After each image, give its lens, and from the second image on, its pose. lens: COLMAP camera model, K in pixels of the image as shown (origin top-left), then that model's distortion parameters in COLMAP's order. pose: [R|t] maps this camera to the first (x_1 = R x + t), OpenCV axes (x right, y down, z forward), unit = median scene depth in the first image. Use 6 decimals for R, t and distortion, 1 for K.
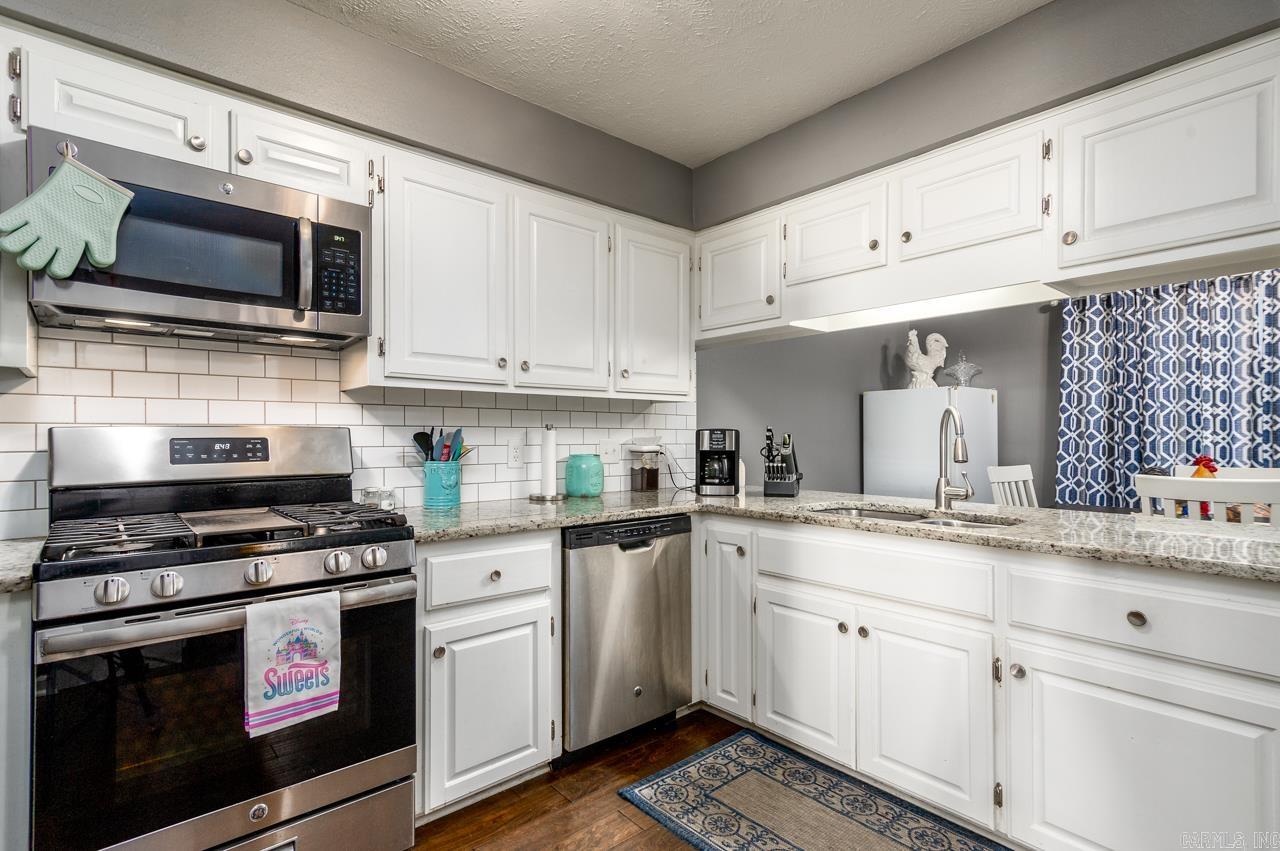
lens RADIAL K [[619.0, 0, 636.8], [0, 619.0, 431.4], [0, 0, 1]] dist [0.019712, -0.000027]
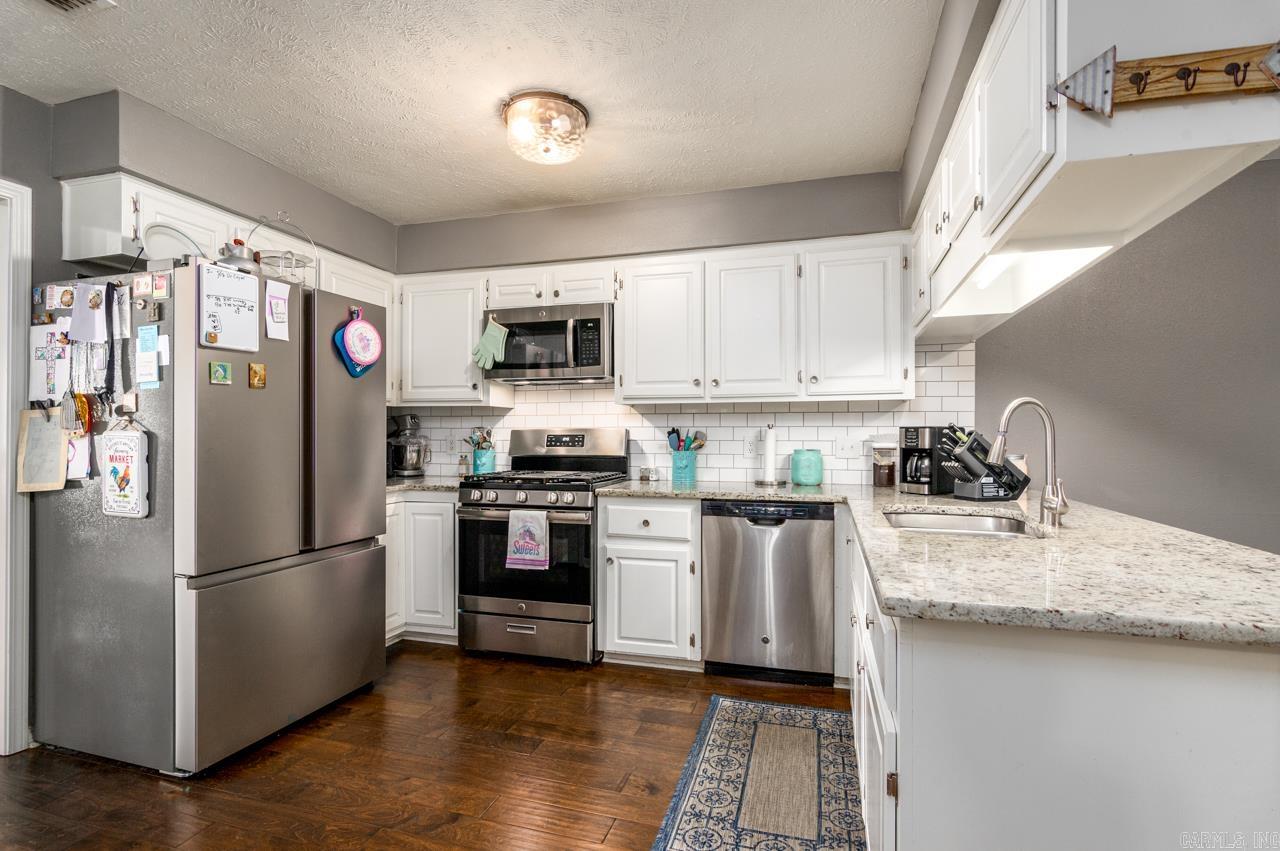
lens RADIAL K [[619.0, 0, 636.8], [0, 619.0, 431.4], [0, 0, 1]] dist [0.019712, -0.000027]
pose [[0.542141, -0.003569, -0.840280, 0.969500], [0.006932, 0.999976, 0.000225, 0.000978], [0.840259, -0.005947, 0.542153, 0.121269]]
